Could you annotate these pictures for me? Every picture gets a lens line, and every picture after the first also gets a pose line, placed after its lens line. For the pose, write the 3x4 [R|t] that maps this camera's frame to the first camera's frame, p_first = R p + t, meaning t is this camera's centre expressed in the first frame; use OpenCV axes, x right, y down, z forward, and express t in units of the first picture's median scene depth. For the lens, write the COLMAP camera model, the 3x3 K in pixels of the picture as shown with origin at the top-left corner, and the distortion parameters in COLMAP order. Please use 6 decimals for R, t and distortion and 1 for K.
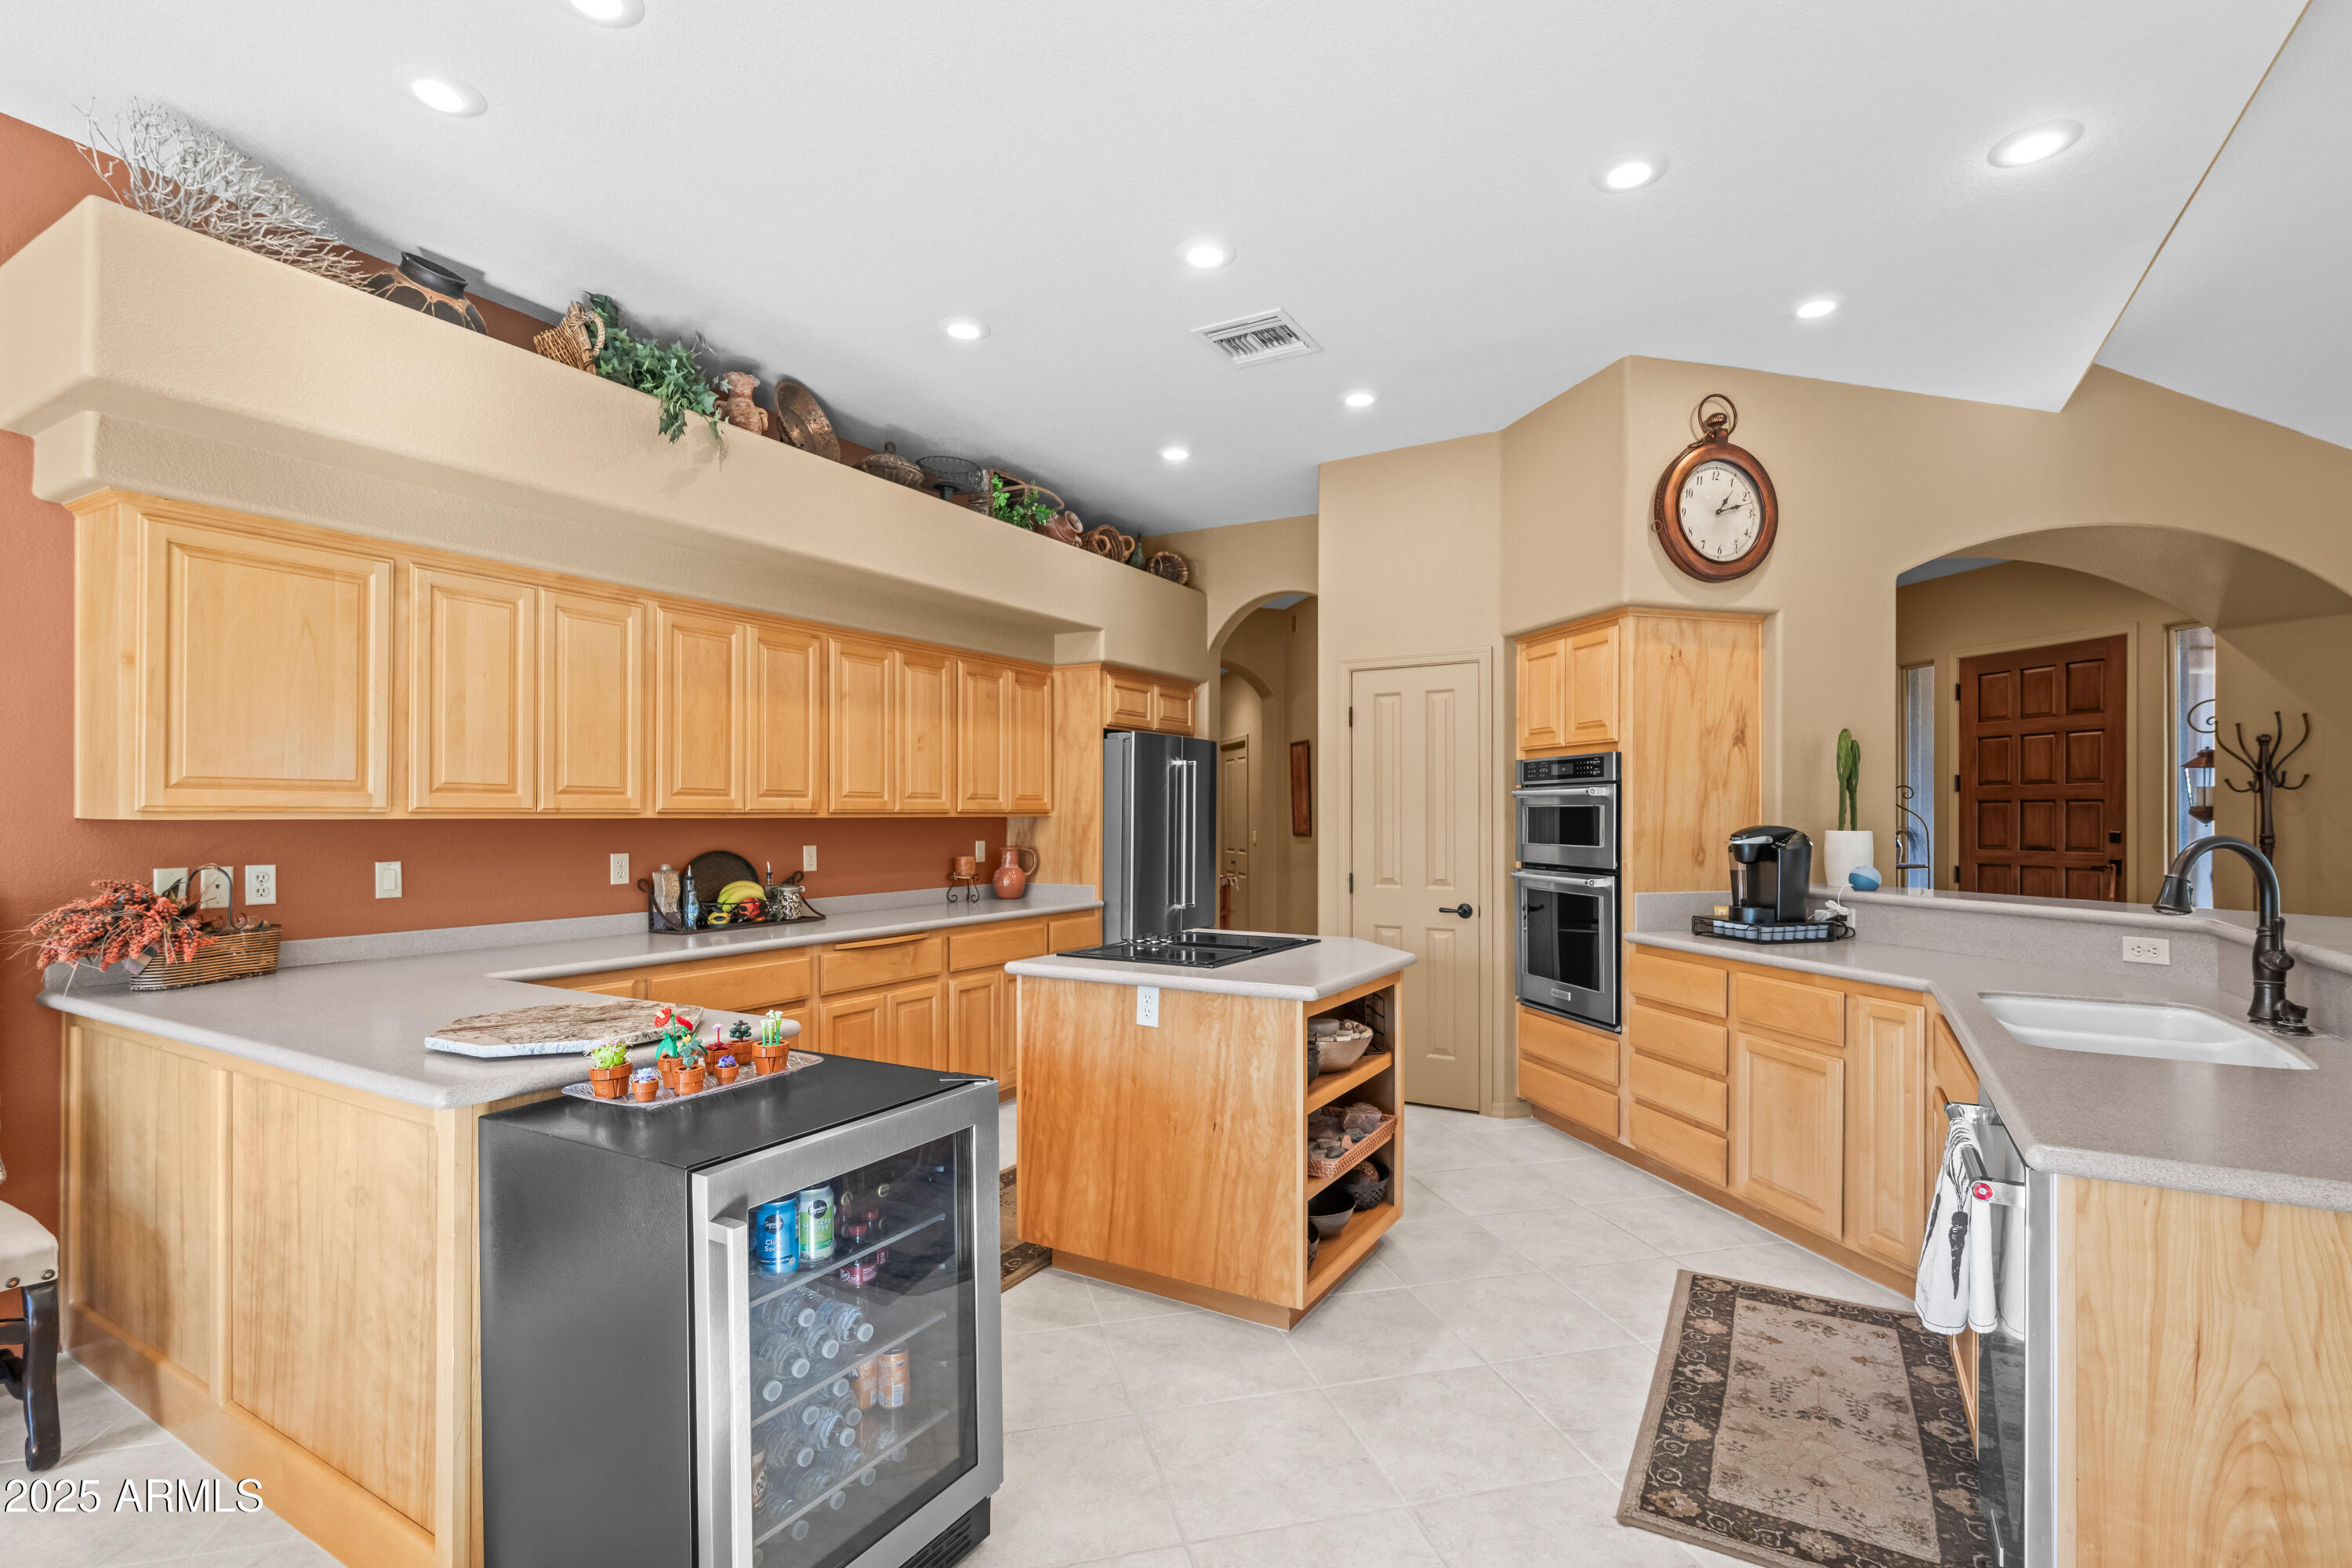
lens RADIAL K [[1076.8, 0, 1174.8], [0, 1076.8, 812.2], [0, 0, 1]] dist [0.000958, 0.000033]
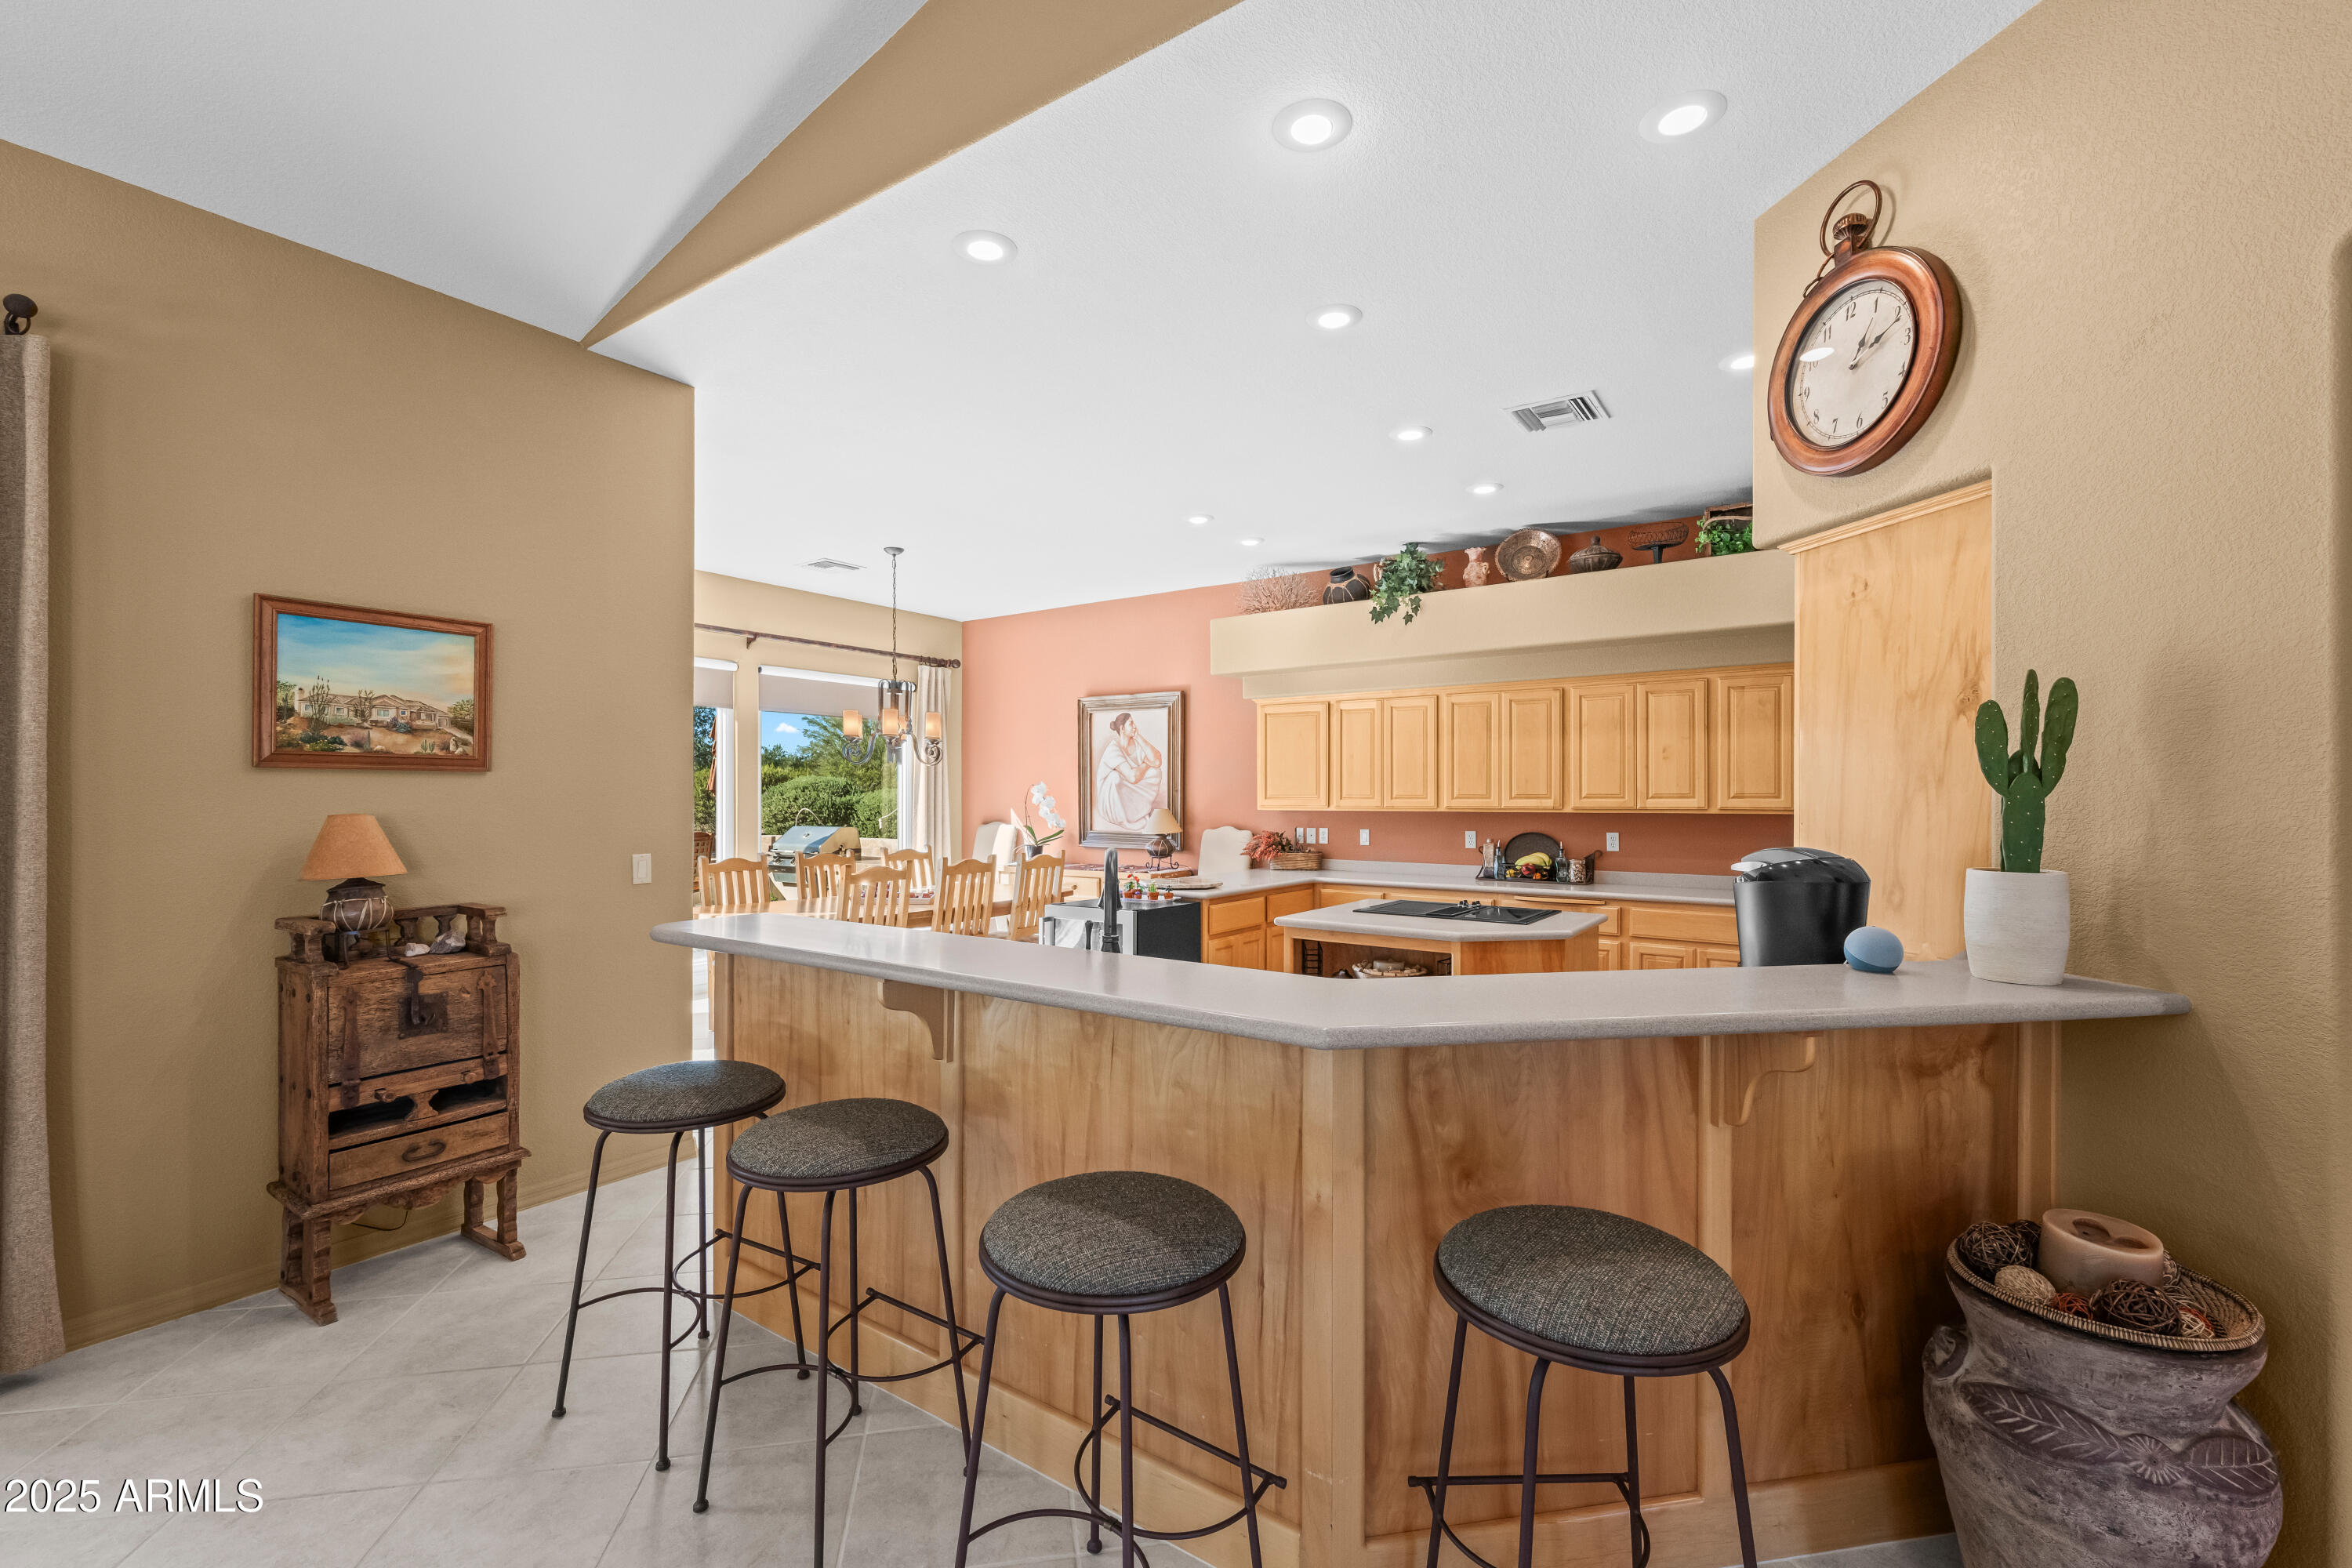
lens RADIAL K [[970.5, 0, 1178.5], [0, 970.5, 793.0], [0, 0, 1]] dist [0.000032, -0.000002]
pose [[-0.072921, -0.004442, -0.997328, 1.092679], [0.003829, 0.999981, -0.004733, -0.018477], [0.997330, -0.004164, -0.072902, 0.621644]]
